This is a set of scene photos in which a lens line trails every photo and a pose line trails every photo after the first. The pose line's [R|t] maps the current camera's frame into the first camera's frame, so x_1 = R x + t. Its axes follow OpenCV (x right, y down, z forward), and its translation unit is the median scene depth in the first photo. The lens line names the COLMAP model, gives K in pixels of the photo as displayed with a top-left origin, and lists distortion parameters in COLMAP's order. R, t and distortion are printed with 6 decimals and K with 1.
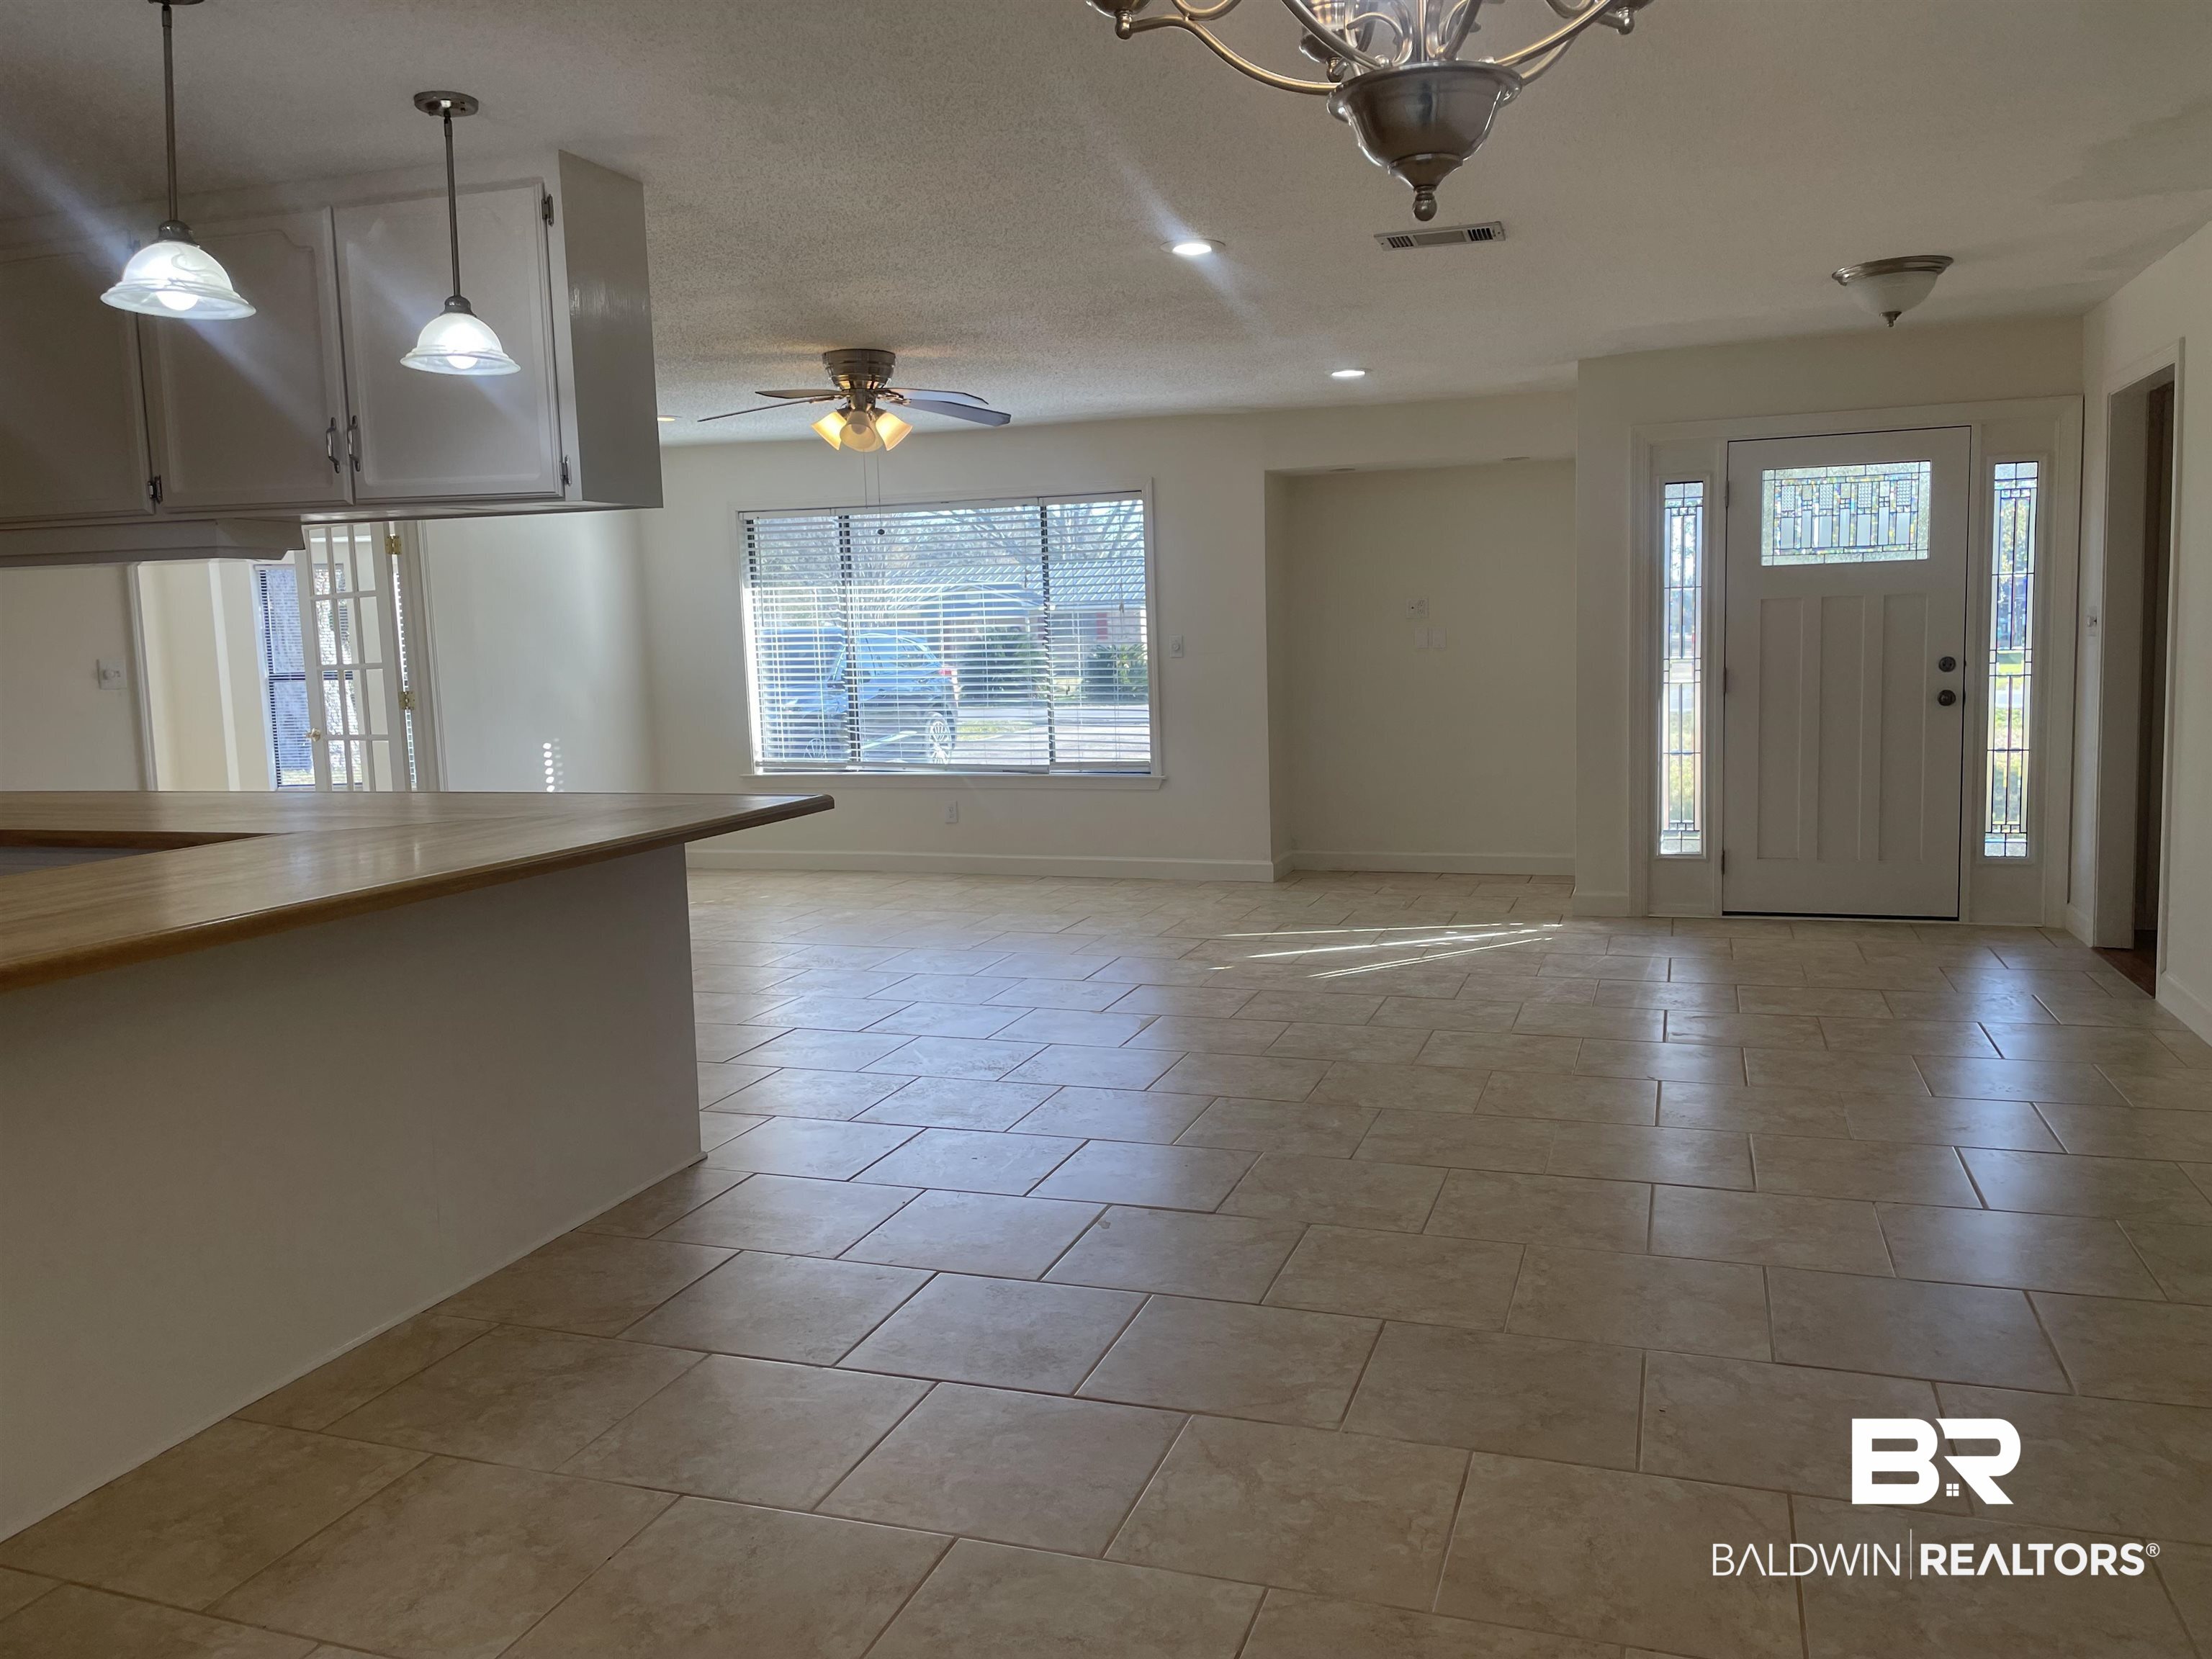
lens RADIAL K [[1669.5, 0, 1104.0], [0, 1669.5, 833.2], [0, 0, 1]] dist [0.064768, -0.083719]
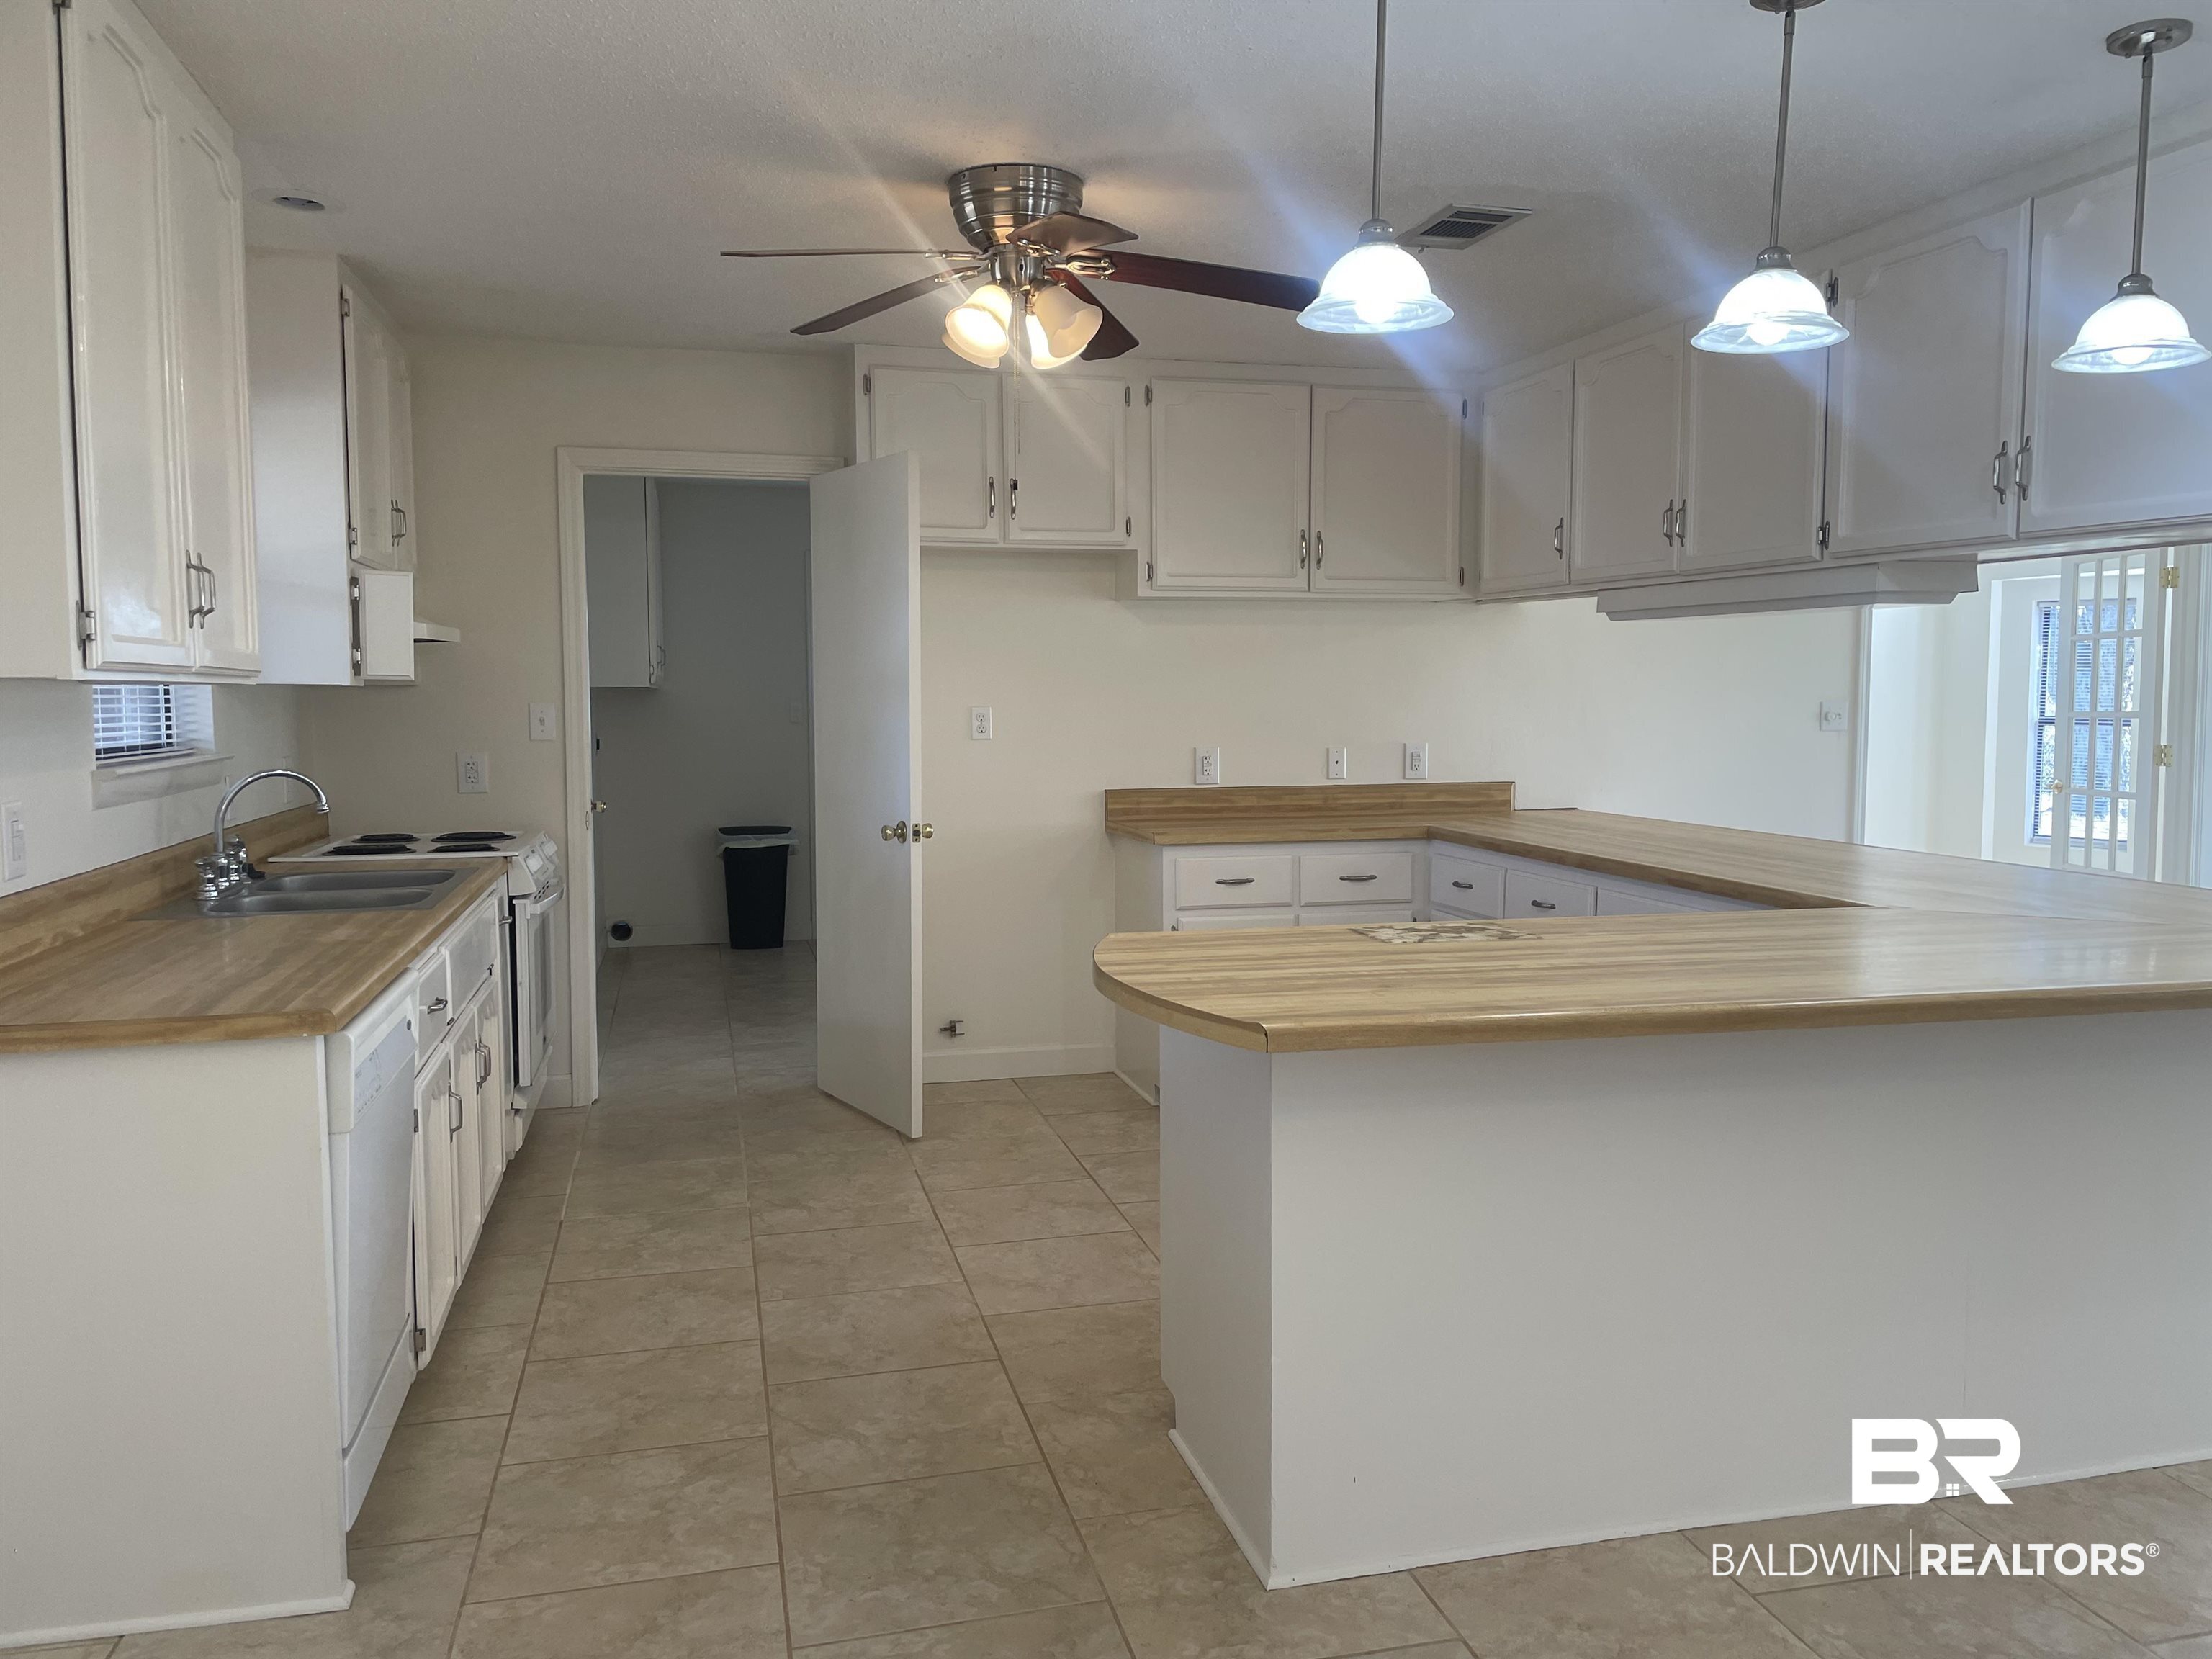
lens RADIAL K [[1669.5, 0, 1104.0], [0, 1669.5, 833.2], [0, 0, 1]] dist [0.064768, -0.083719]
pose [[0.544845, 0.095984, -0.833025, 0.035543], [-0.112142, 0.992844, 0.041051, -0.029080], [0.831004, 0.071050, 0.551710, 0.147799]]
